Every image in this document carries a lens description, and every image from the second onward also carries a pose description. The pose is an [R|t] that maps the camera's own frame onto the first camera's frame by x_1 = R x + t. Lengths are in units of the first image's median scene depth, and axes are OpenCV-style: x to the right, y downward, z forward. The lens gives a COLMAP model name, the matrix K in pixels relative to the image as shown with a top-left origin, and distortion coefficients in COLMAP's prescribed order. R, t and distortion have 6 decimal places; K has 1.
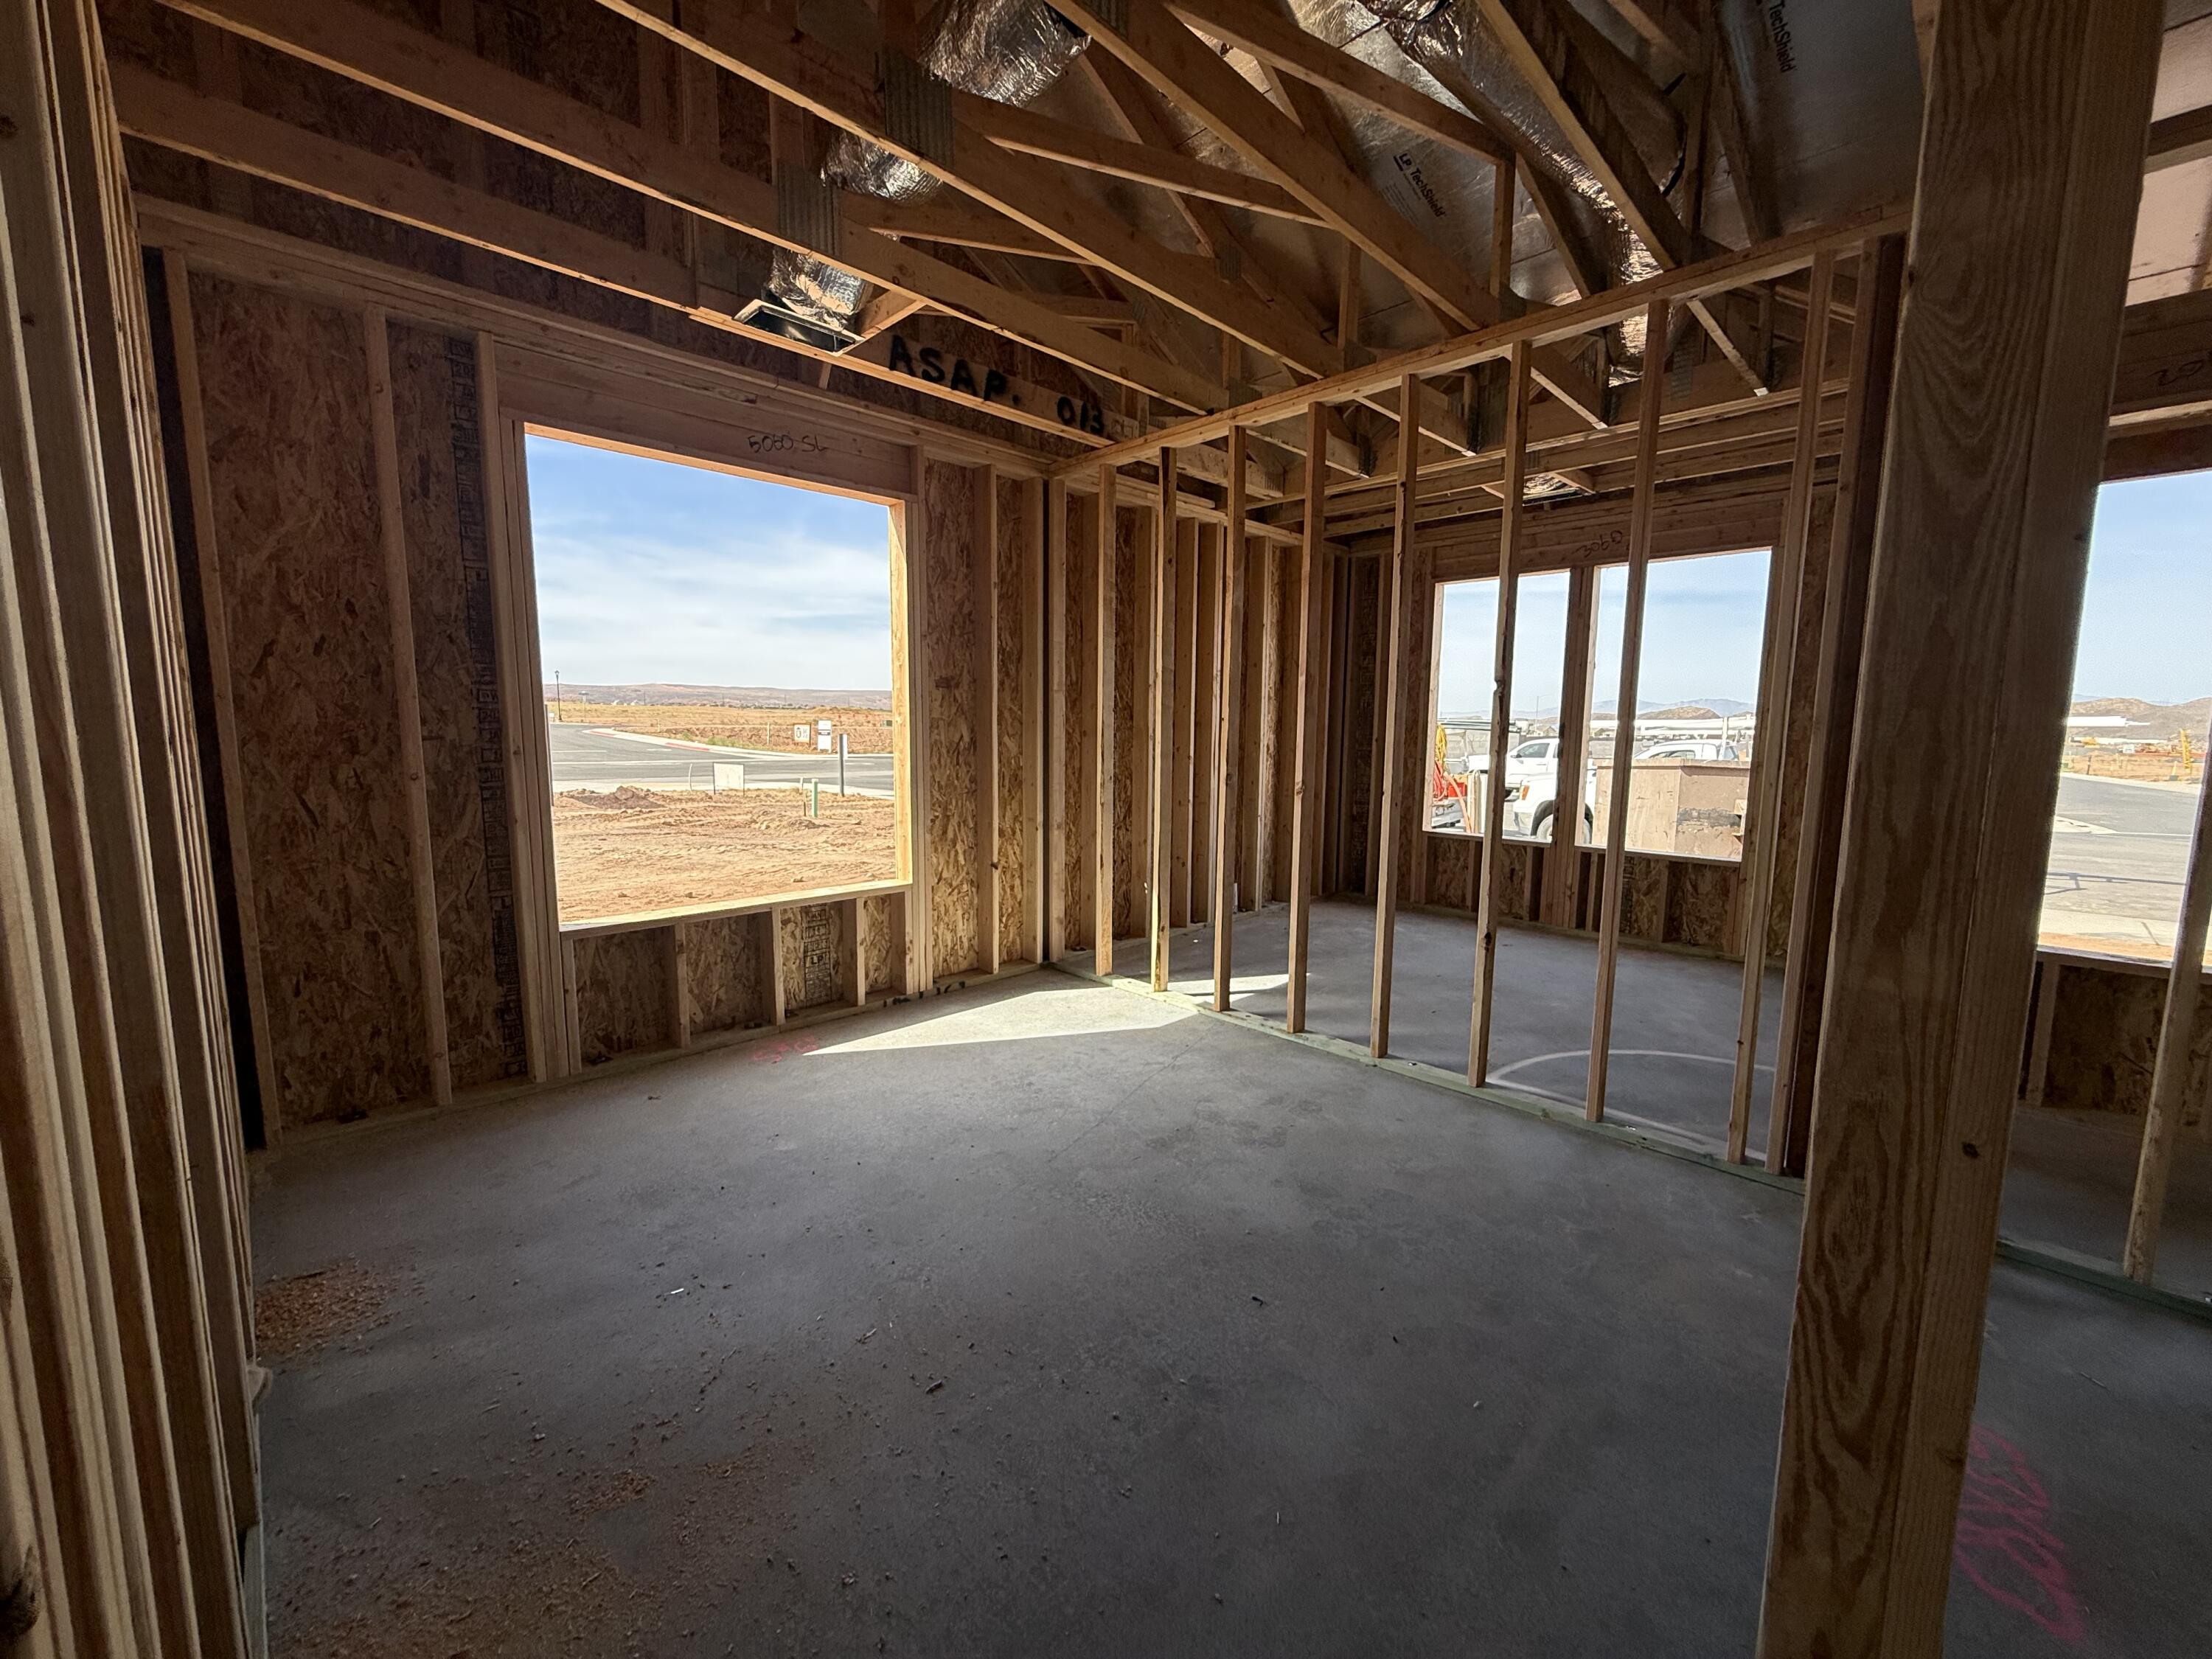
lens RADIAL K [[885.7, 0, 1112.1], [0, 885.7, 830.0], [0, 0, 1]] dist [0.002327, -0.000274]
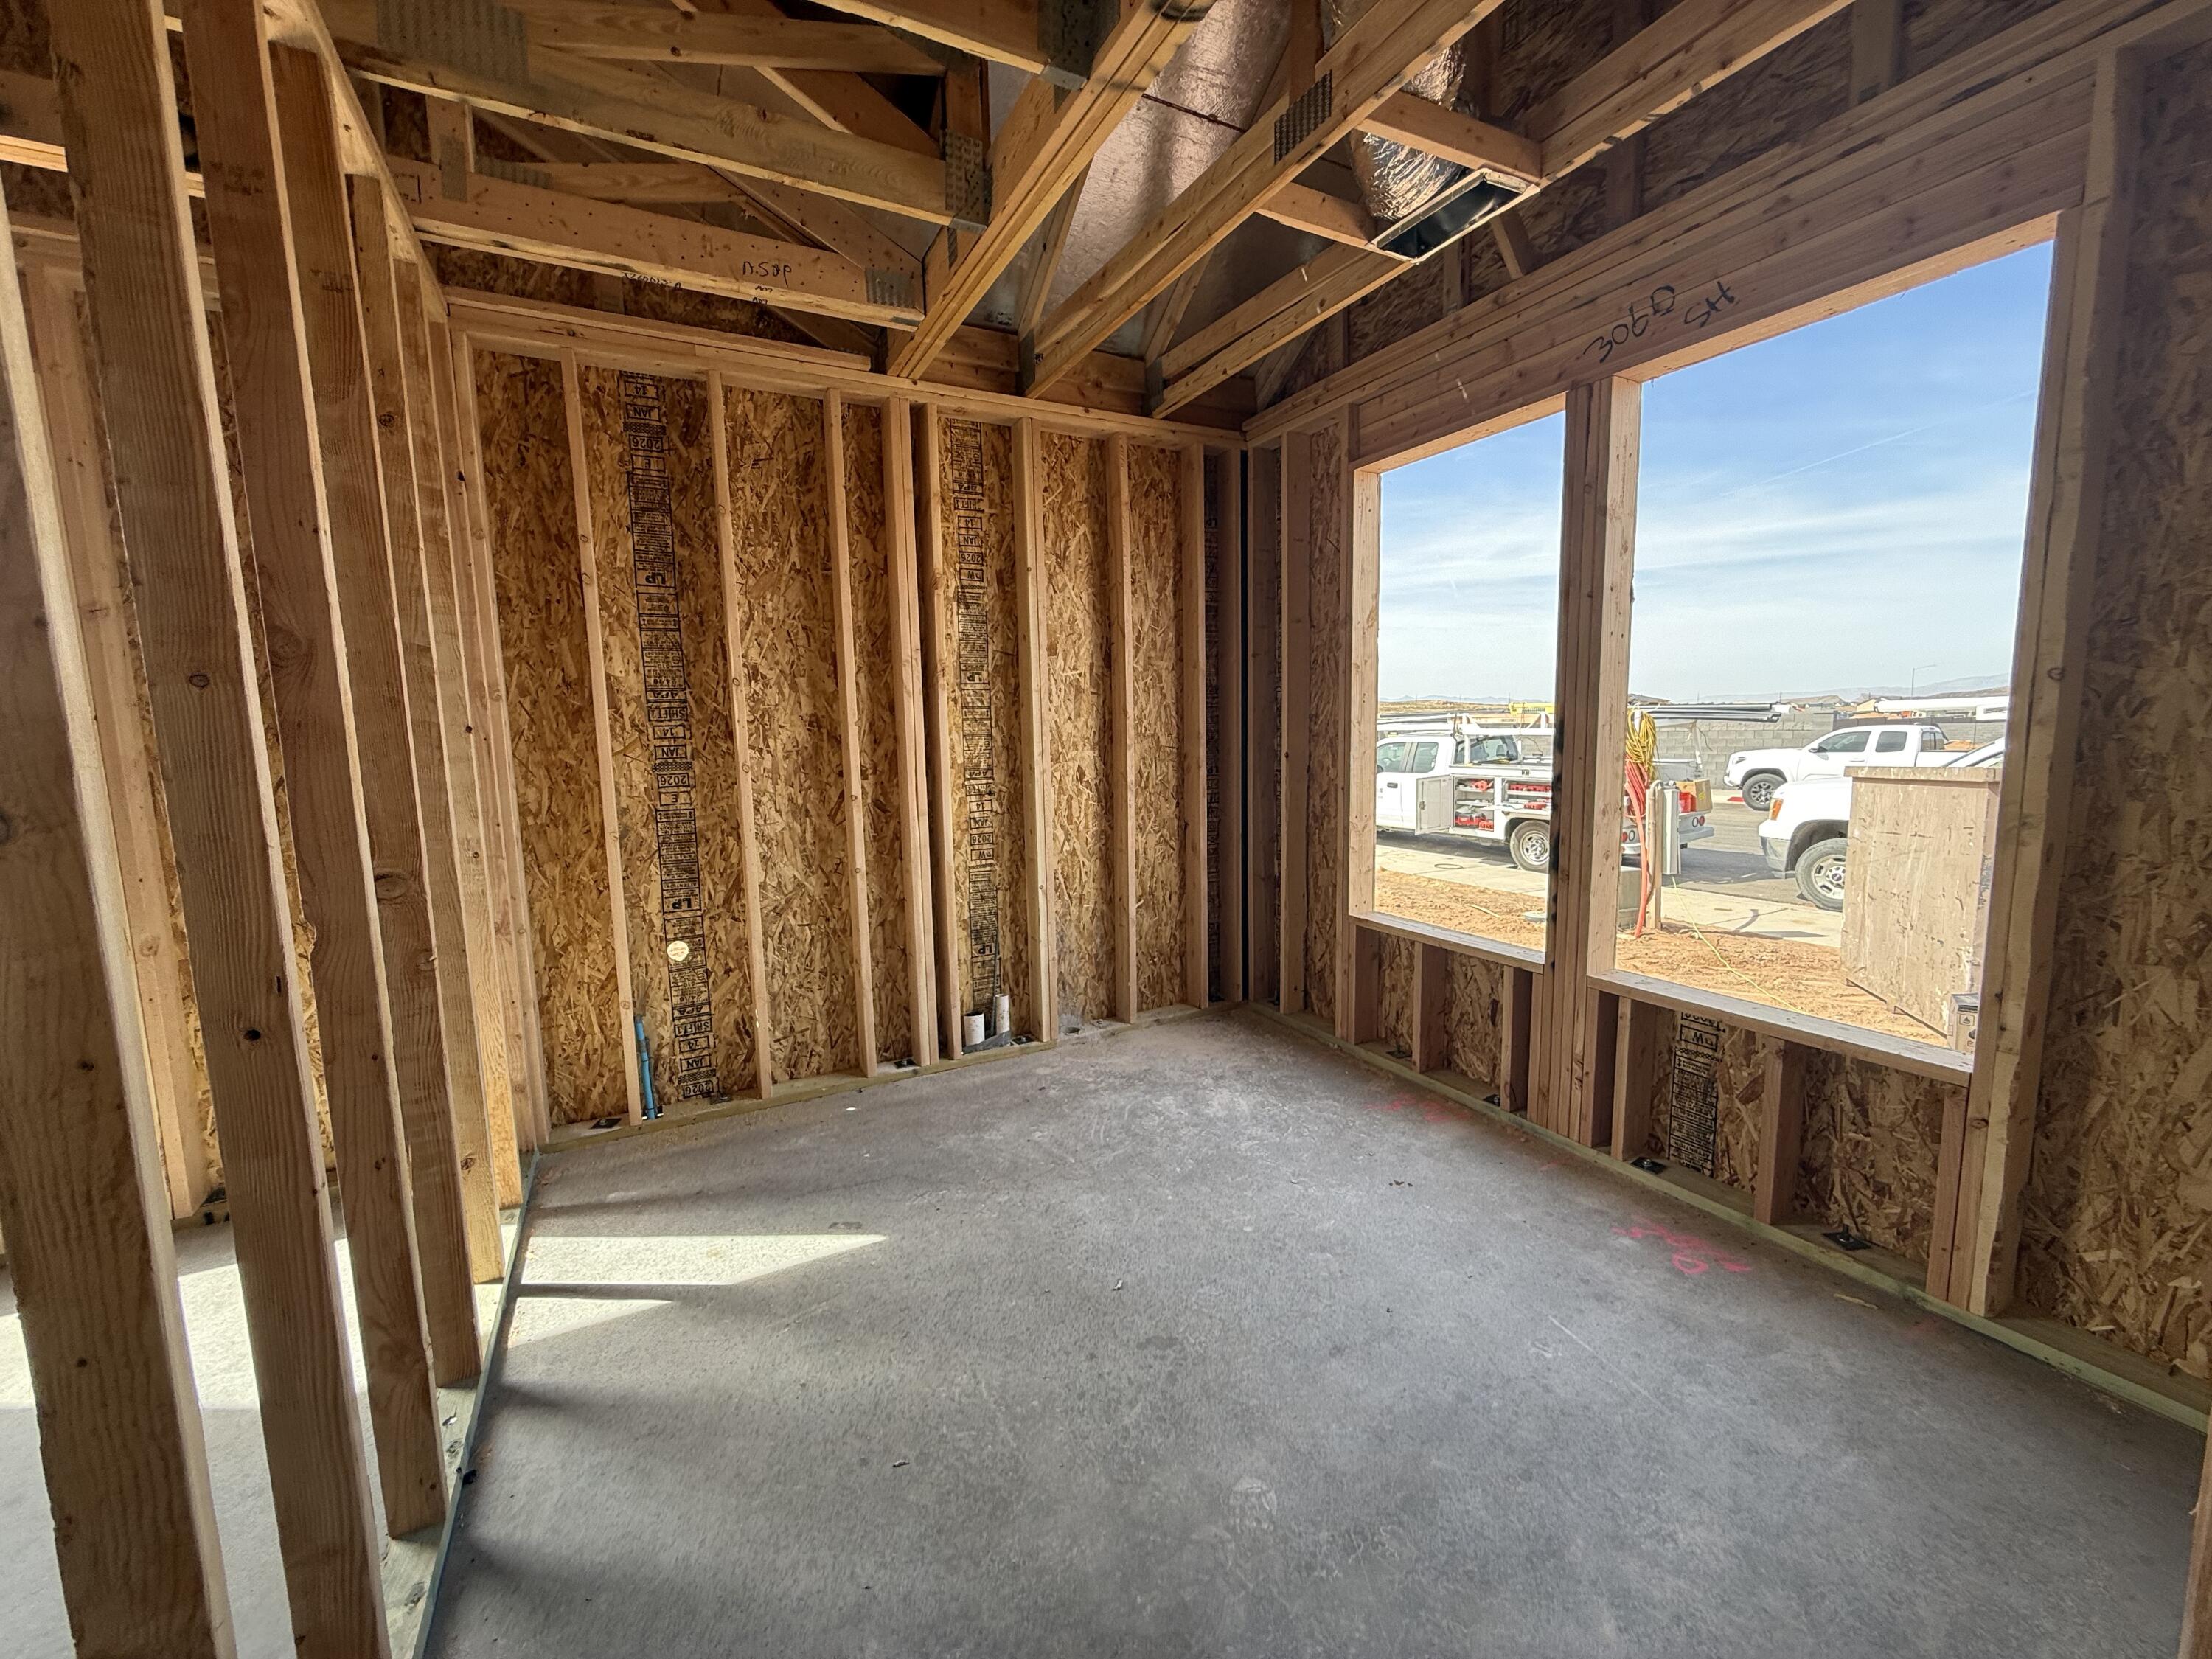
lens RADIAL K [[885.7, 0, 1106.5], [0, 885.7, 835.7], [0, 0, 1]] dist [0.002327, -0.000274]
pose [[0.958675, 0.017965, -0.283935, 0.348737], [-0.013708, 0.999762, 0.016971, -0.056045], [0.284172, -0.012377, 0.958693, 0.397837]]
